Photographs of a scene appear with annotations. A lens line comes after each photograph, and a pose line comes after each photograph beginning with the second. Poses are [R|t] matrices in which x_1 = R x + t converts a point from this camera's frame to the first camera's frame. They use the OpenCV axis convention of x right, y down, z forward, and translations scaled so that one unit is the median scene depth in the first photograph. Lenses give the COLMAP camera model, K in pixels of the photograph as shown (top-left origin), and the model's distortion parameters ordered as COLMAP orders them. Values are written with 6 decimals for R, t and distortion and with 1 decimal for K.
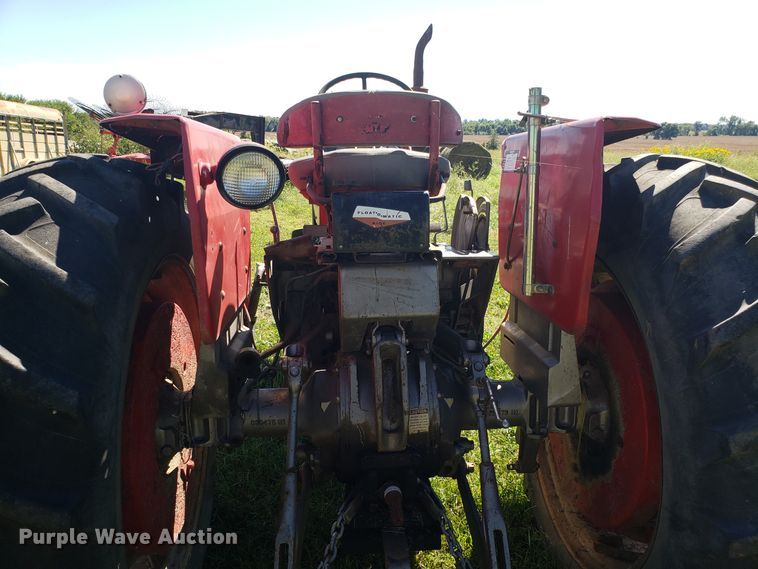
lens RADIAL K [[601.3, 0, 373.3], [0, 601.3, 283.0], [0, 0, 1]] dist [0.039398, -0.028358]
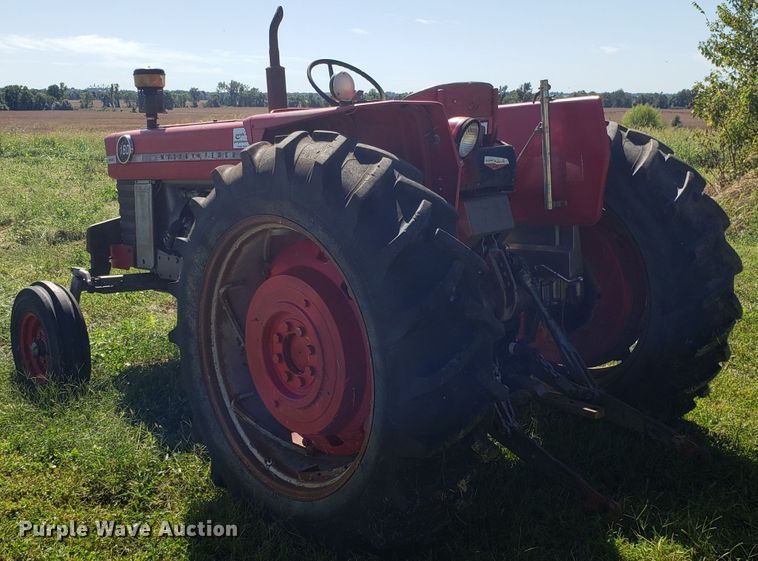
lens RADIAL K [[938.6, 0, 328.7], [0, 938.6, 261.9], [0, 0, 1]] dist [0.067551, -0.015909]
pose [[0.799427, -0.117268, 0.589207, -1.663056], [0.163214, 0.986270, -0.025153, 0.122879], [-0.578168, 0.116275, 0.807590, -0.632575]]
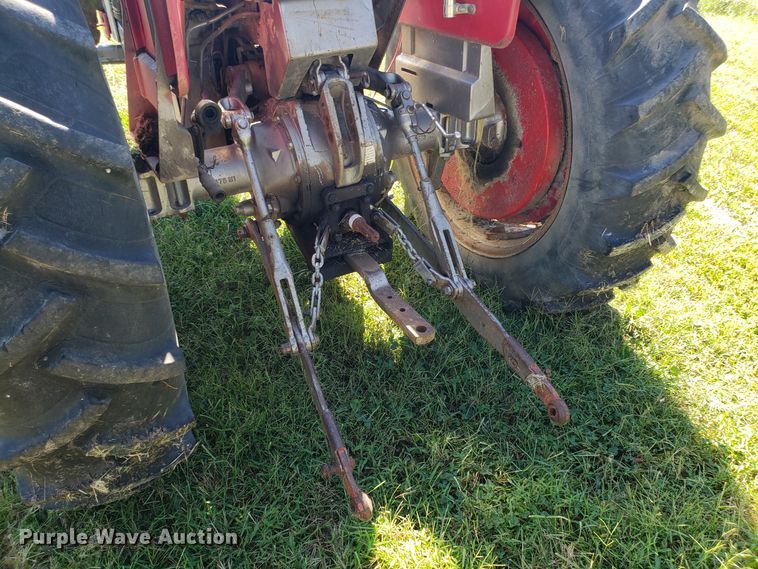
lens RADIAL K [[601.3, 0, 373.3], [0, 601.3, 283.0], [0, 0, 1]] dist [0.039398, -0.028358]
pose [[0.908558, -0.235958, 0.344739, -0.347440], [0.100654, 0.924546, 0.367536, 0.047902], [-0.405451, -0.299229, 0.863755, -0.011628]]
